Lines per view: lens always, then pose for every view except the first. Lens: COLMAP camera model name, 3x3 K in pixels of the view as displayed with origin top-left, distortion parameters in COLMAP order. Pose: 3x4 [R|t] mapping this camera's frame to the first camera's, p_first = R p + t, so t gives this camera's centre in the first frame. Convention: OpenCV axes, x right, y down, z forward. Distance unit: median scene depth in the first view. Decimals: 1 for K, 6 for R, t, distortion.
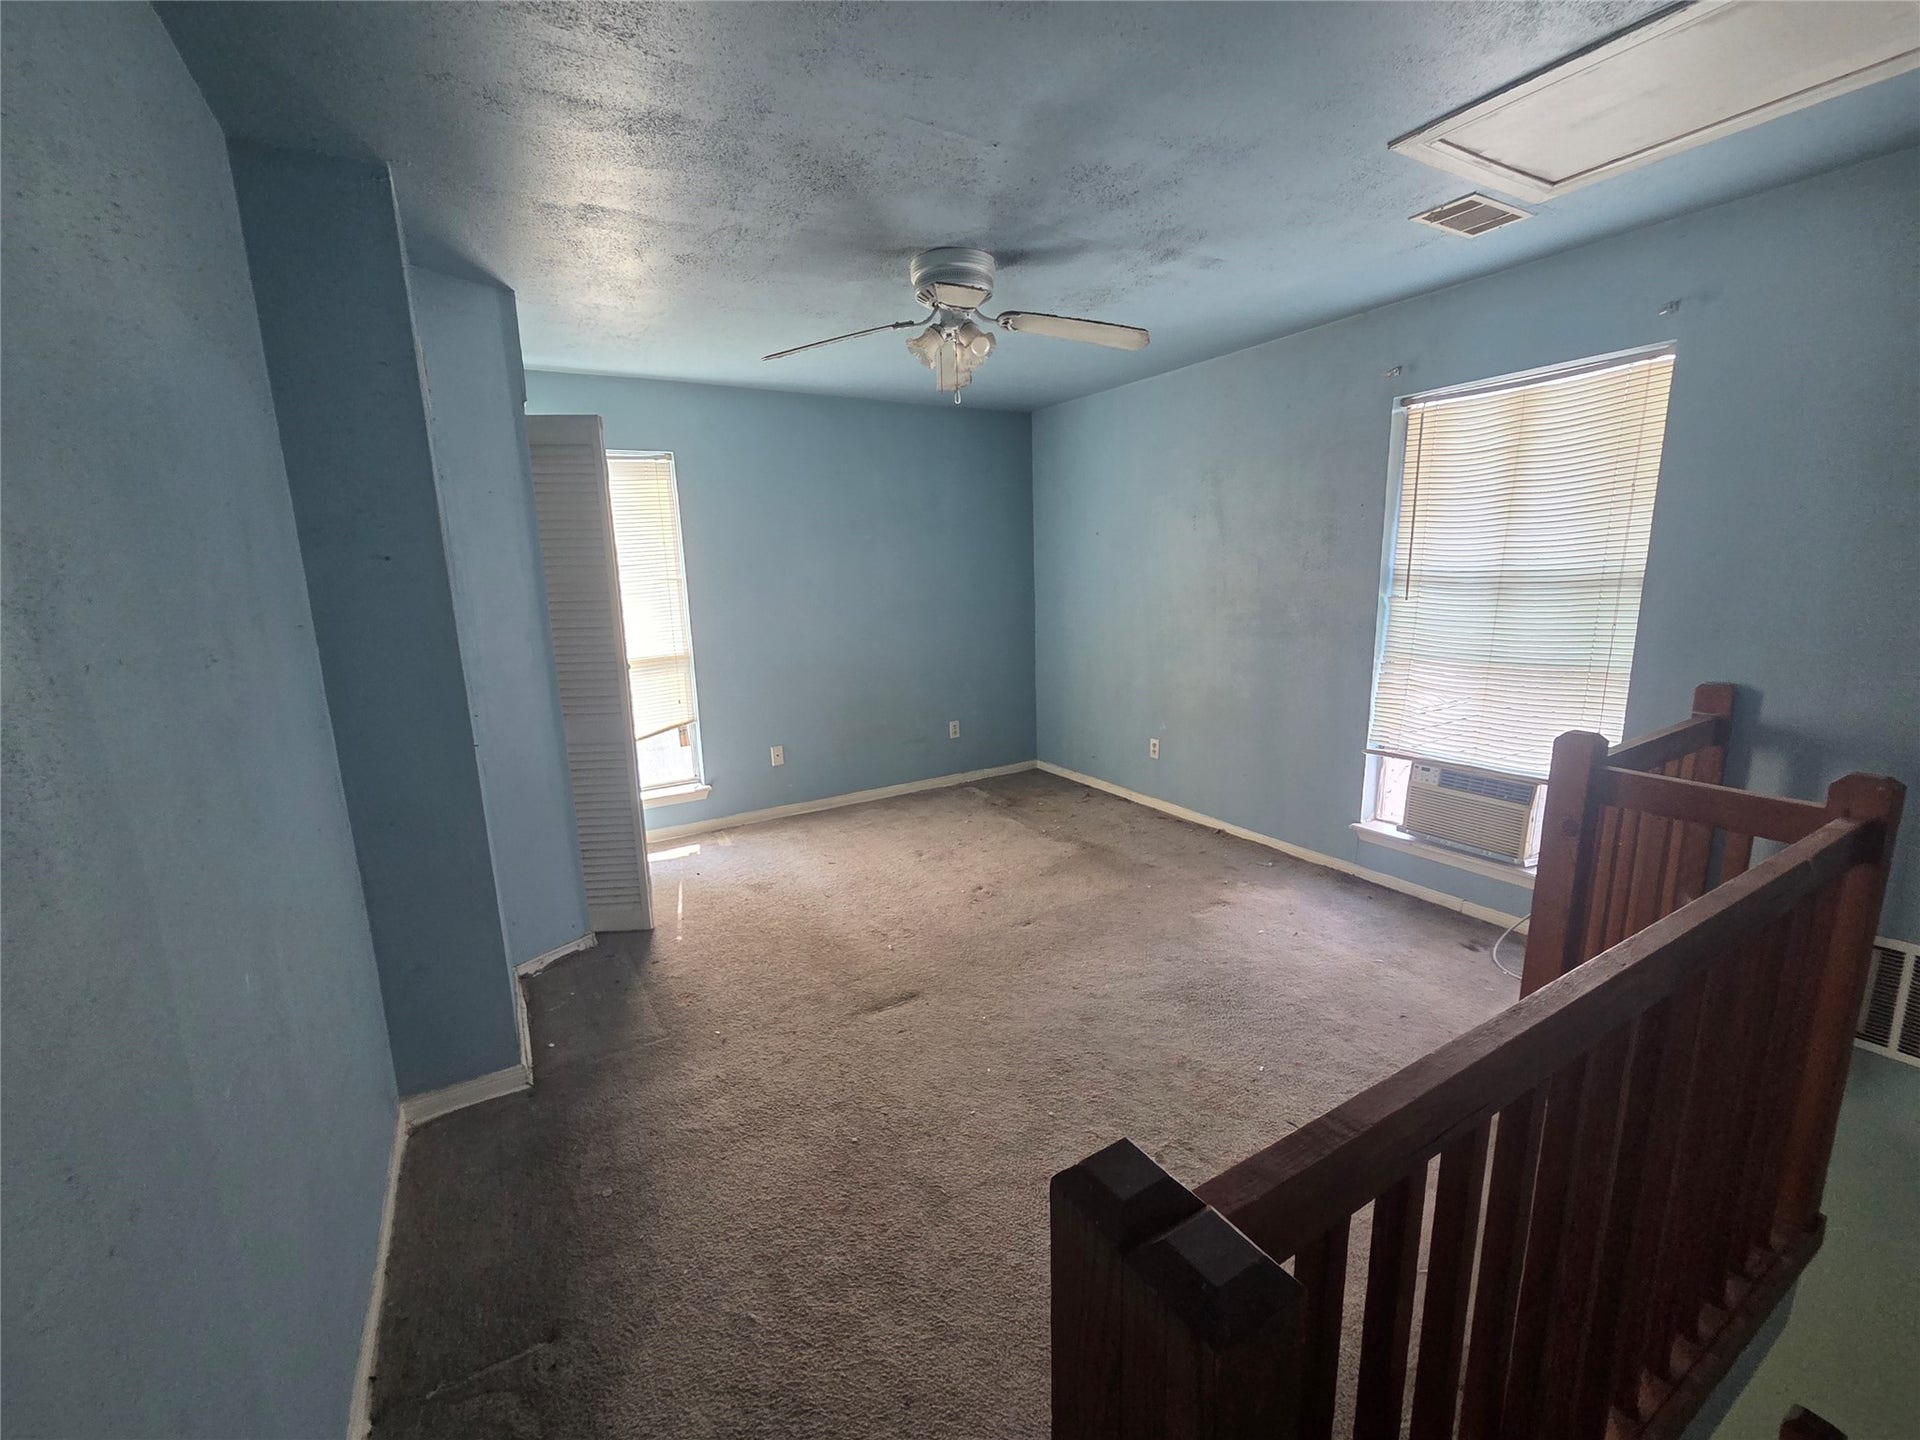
lens RADIAL K [[789.8, 0, 956.9], [0, 789.8, 717.3], [0, 0, 1]] dist [0.006032, -0.000611]
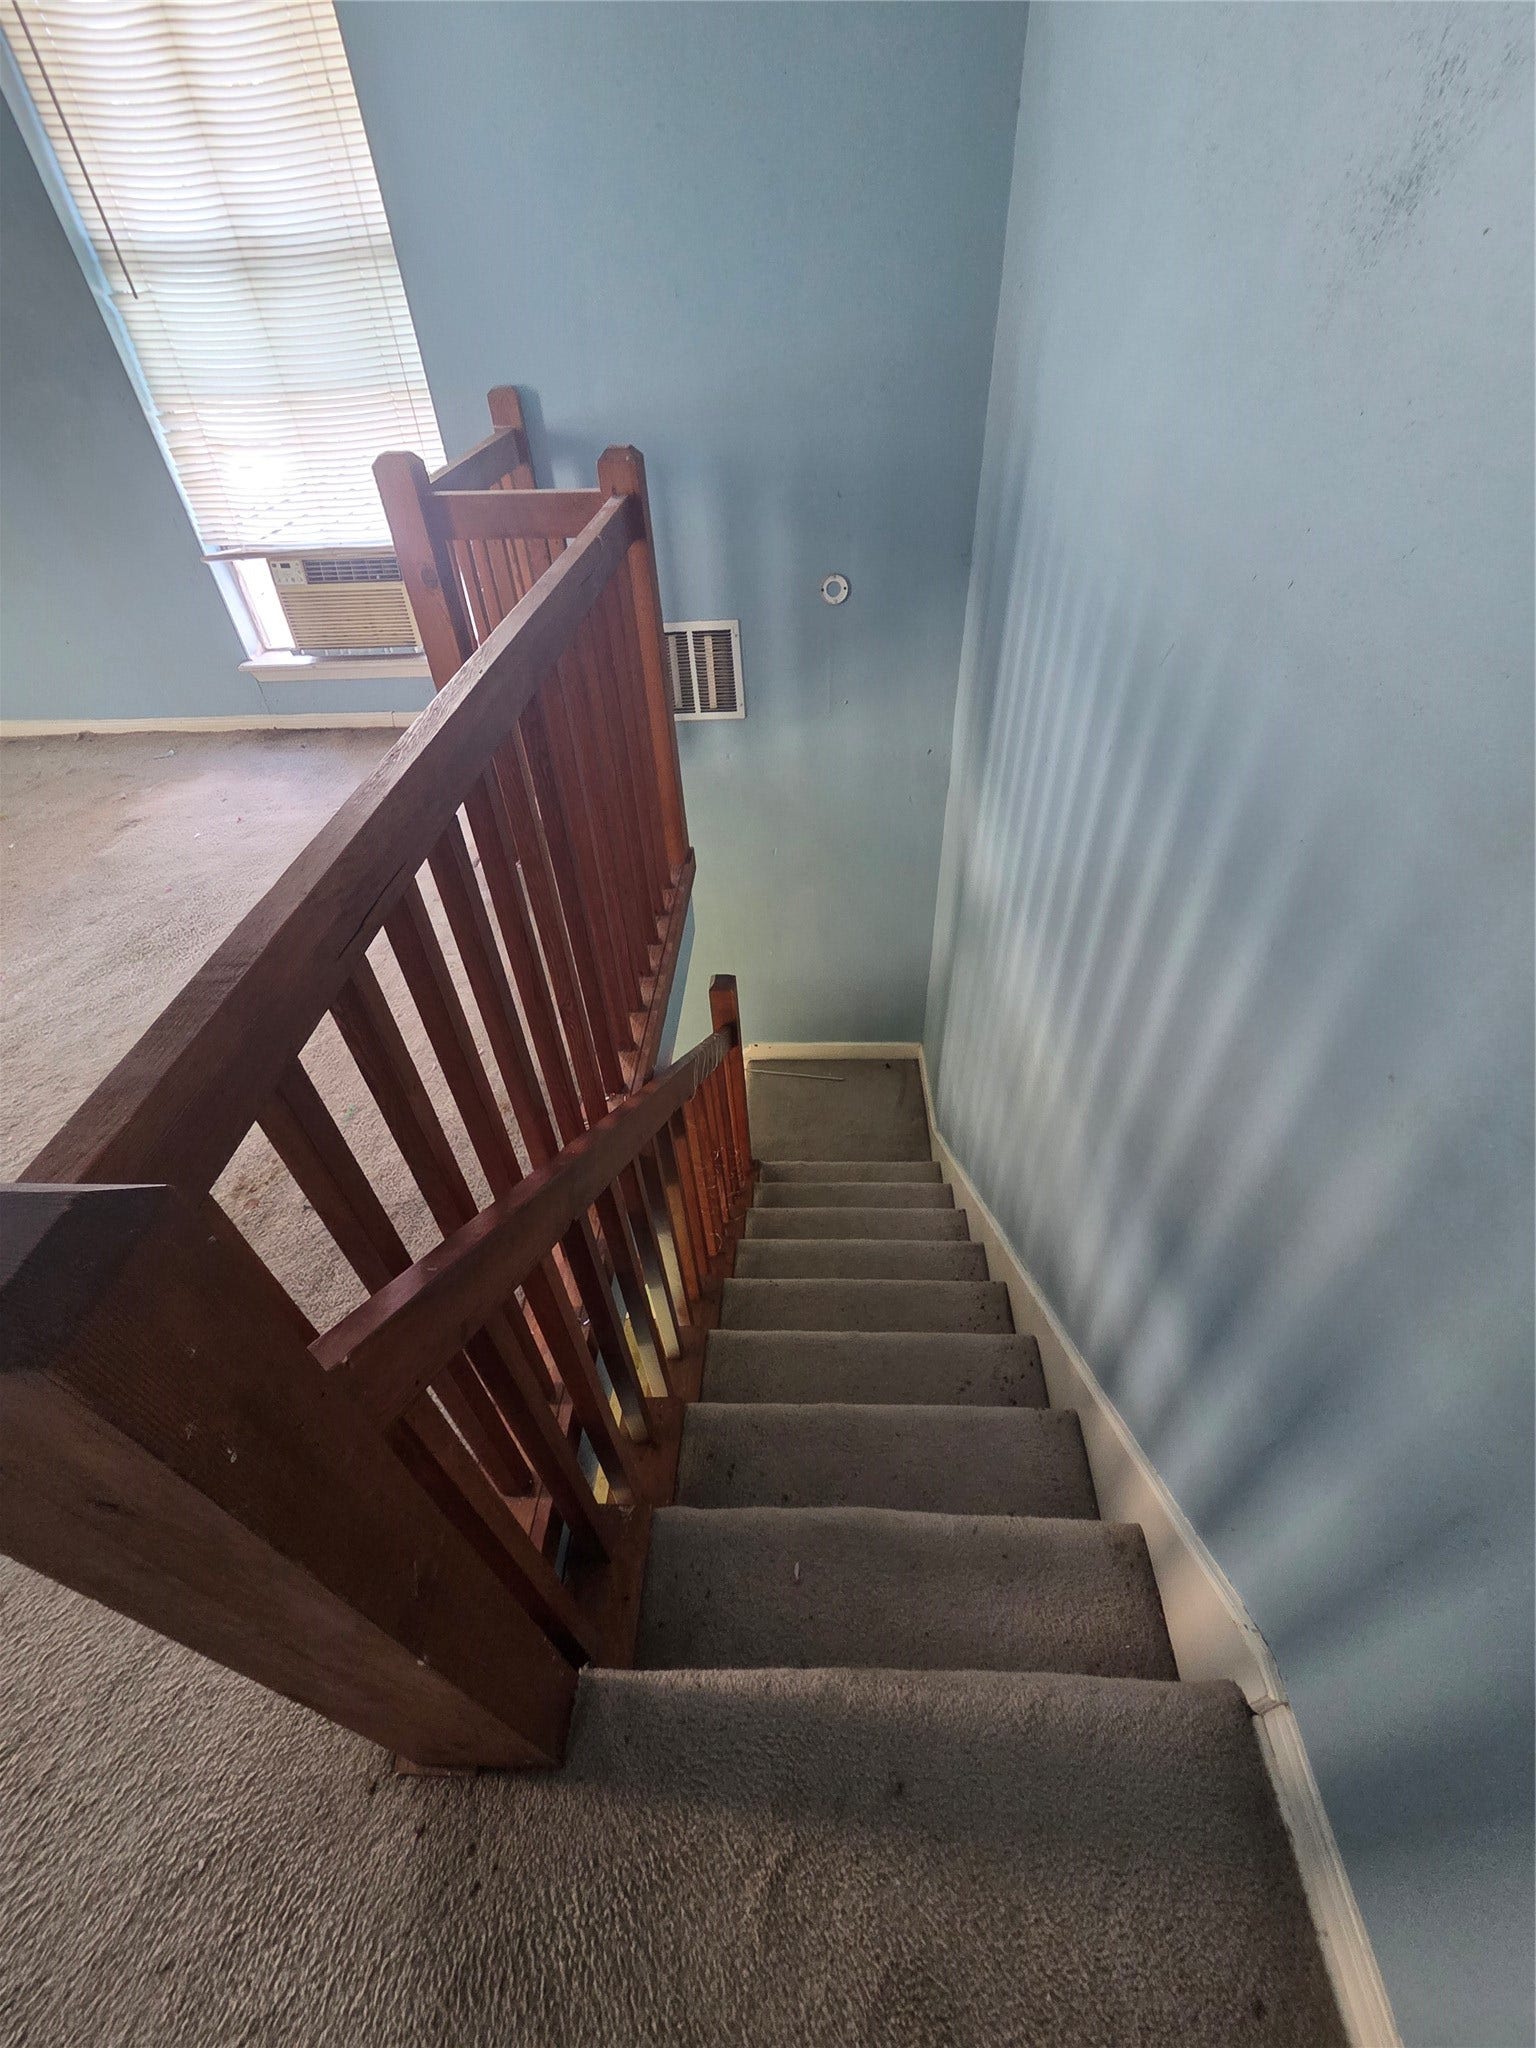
lens RADIAL K [[842.4, 0, 763.6], [0, 842.4, 1021.8], [0, 0, 1]] dist [0.006032, -0.000611]
pose [[0.547546, -0.560105, 0.621672, 0.075538], [0.190006, 0.806753, 0.559506, 0.064934], [-0.814918, -0.188233, 0.548158, 0.047161]]
